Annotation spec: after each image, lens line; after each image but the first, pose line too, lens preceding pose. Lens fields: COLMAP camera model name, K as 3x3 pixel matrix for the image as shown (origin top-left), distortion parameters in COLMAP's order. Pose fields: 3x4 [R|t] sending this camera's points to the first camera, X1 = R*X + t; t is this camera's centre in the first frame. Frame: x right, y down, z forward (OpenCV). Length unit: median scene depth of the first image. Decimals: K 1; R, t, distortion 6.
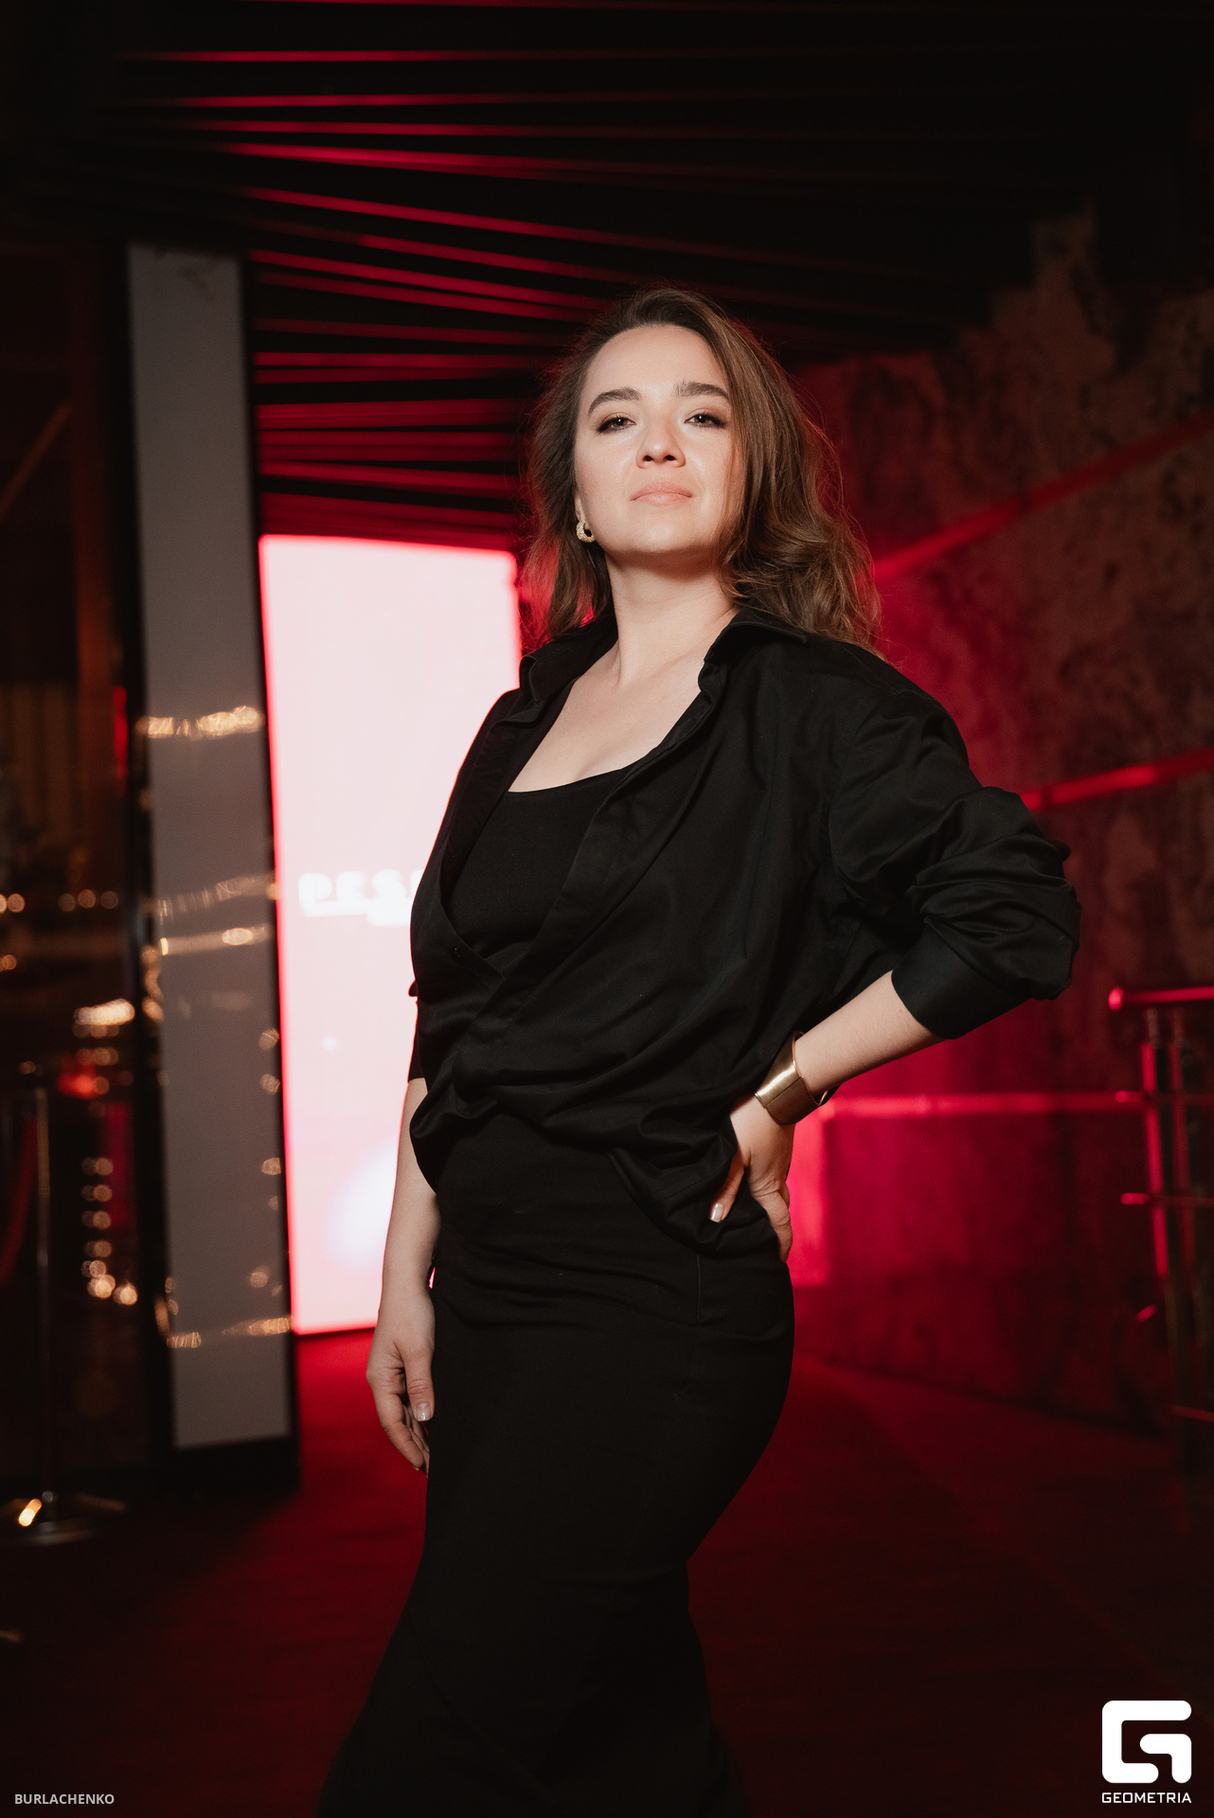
lens RADIAL K [[2962.8, 0, 660.5], [0, 2962.8, 704.8], [0, 0, 1]] dist [0.240401, 0.000000]
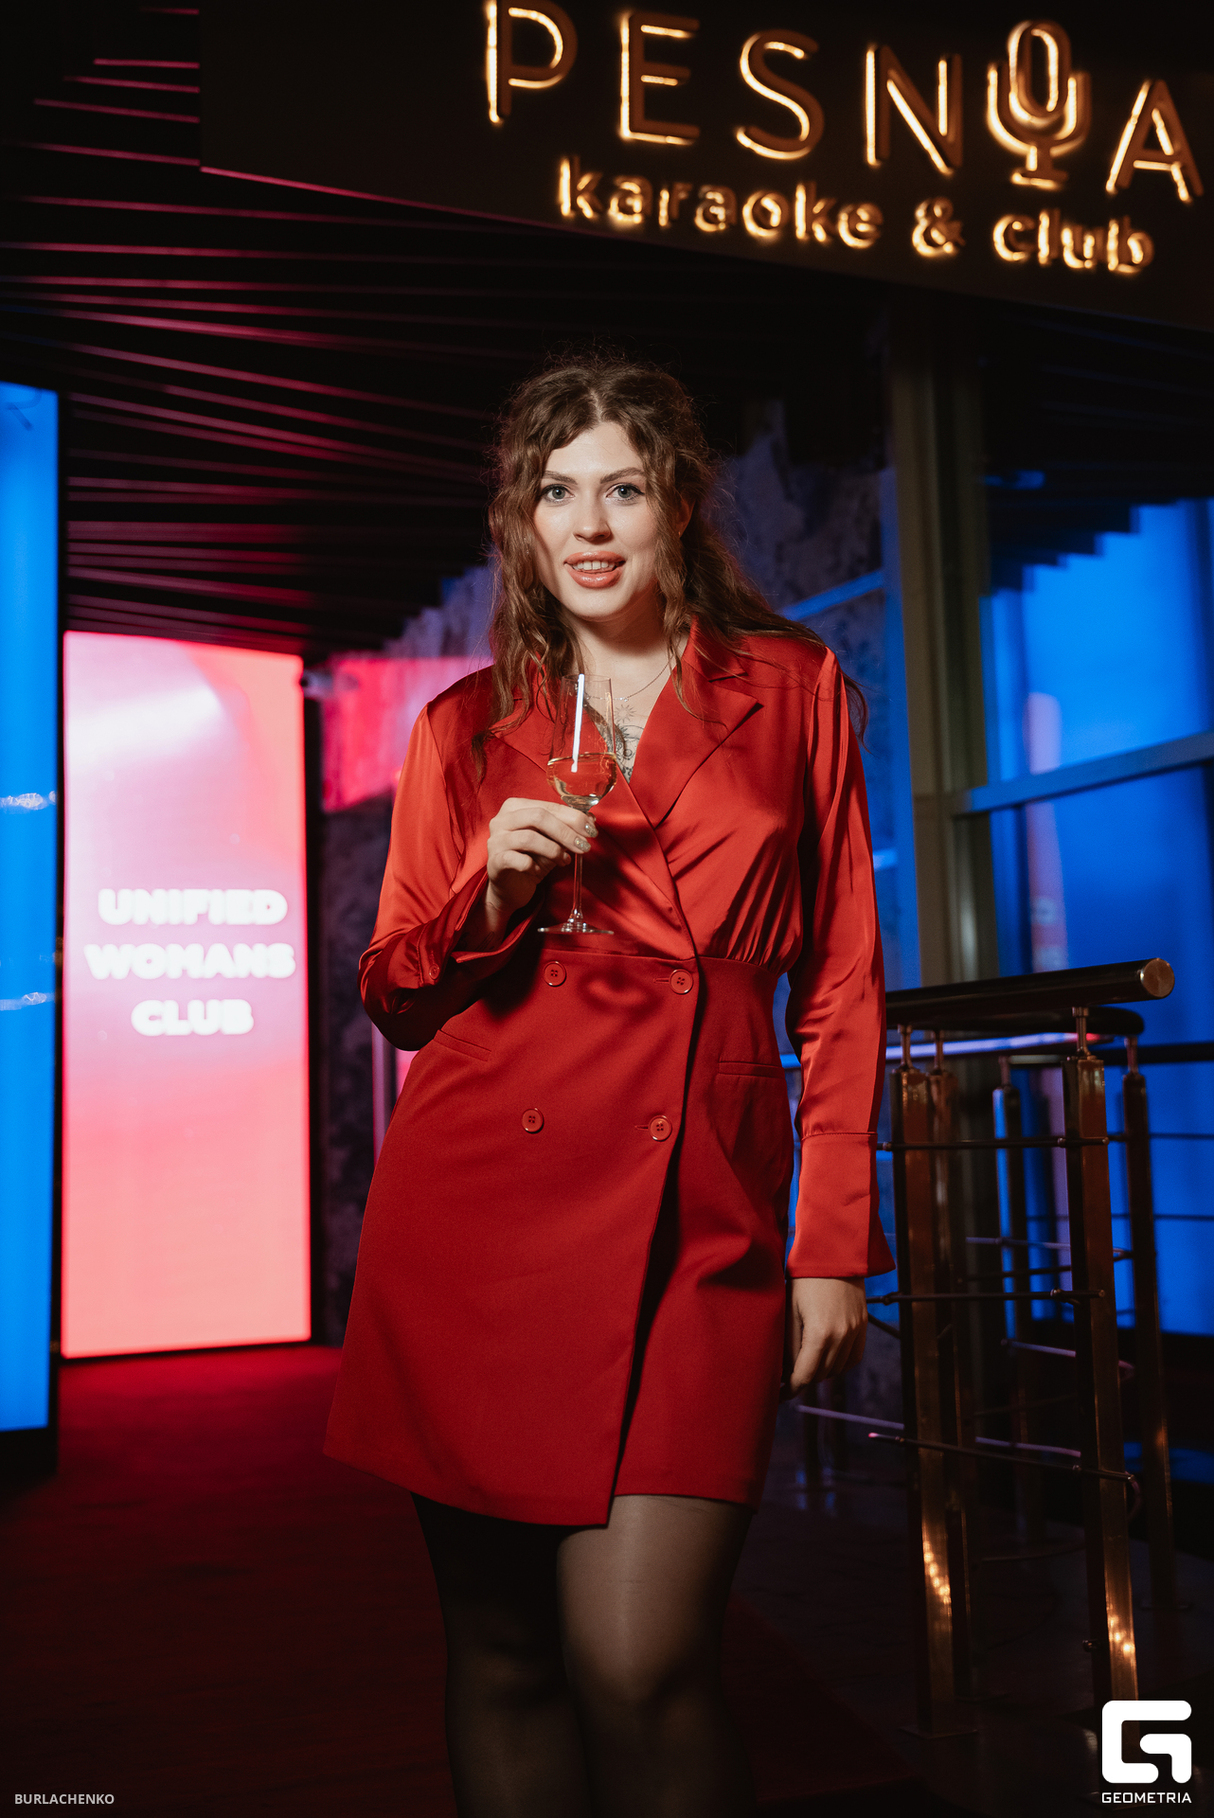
lens RADIAL K [[2842.2, 0, 659.1], [0, 2842.2, 719.5], [0, 0, 1]] dist [0.164059, 0.000000]
pose [[0.996774, 0.042409, 0.068135, 0.020604], [-0.040460, 0.998738, -0.029740, -0.001747], [-0.069311, 0.026887, 0.997233, -0.115775]]
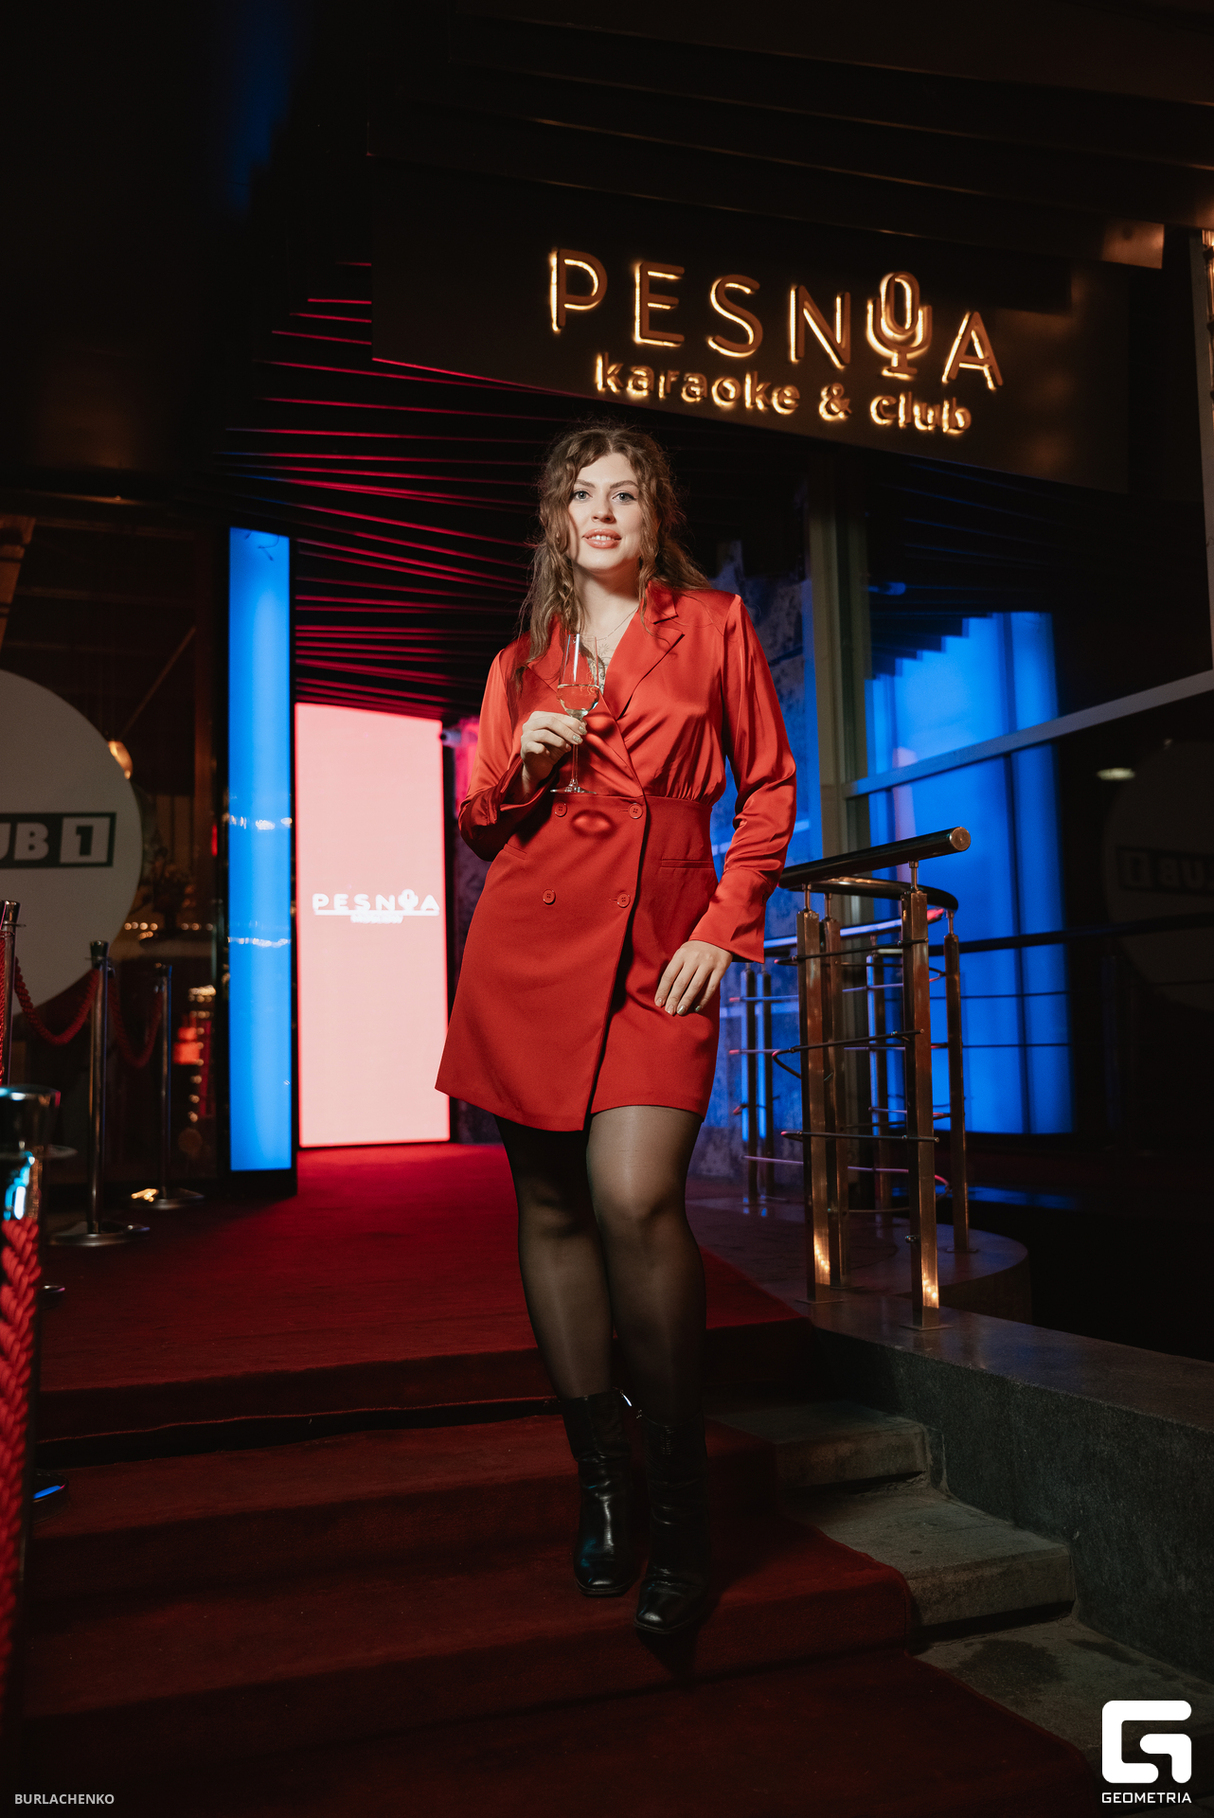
lens RADIAL K [[1792.2, 0, 607.9], [0, 1792.2, 911.6], [0, 0, 1]] dist [0.010173, 0.000000]
pose [[0.998427, 0.042339, 0.036748, 0.025881], [-0.043758, 0.998293, 0.038691, 0.028667], [-0.035047, -0.040238, 0.998575, -0.126132]]
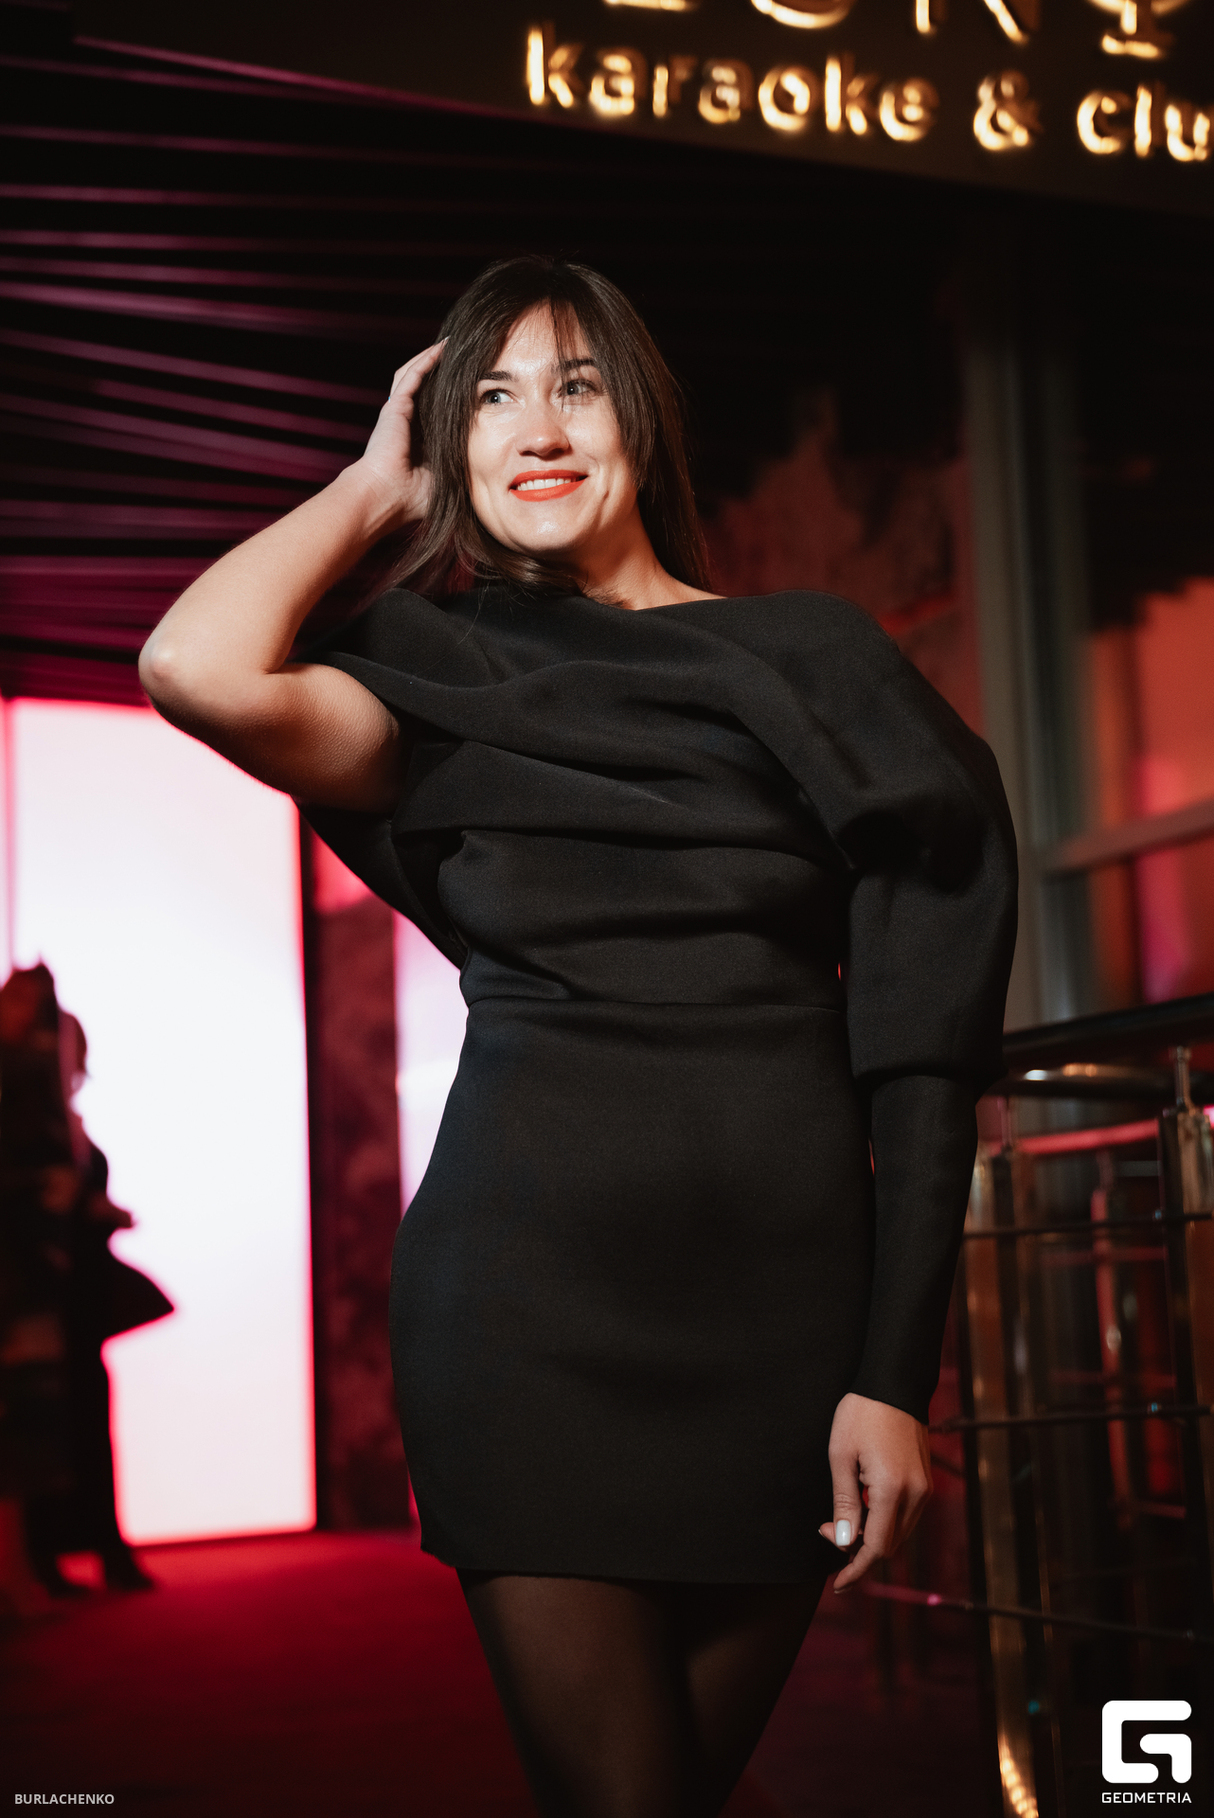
lens RADIAL K [[3228.5, 0, 590.9], [0, 3228.5, 870.9], [0, 0, 1]] dist [0.411565, 0.000000]
pose [[0.999382, 0.024729, 0.024981, 0.037181], [-0.024320, 0.999567, -0.016564, 0.015745], [-0.025380, 0.015946, 0.999551, -0.070370]]
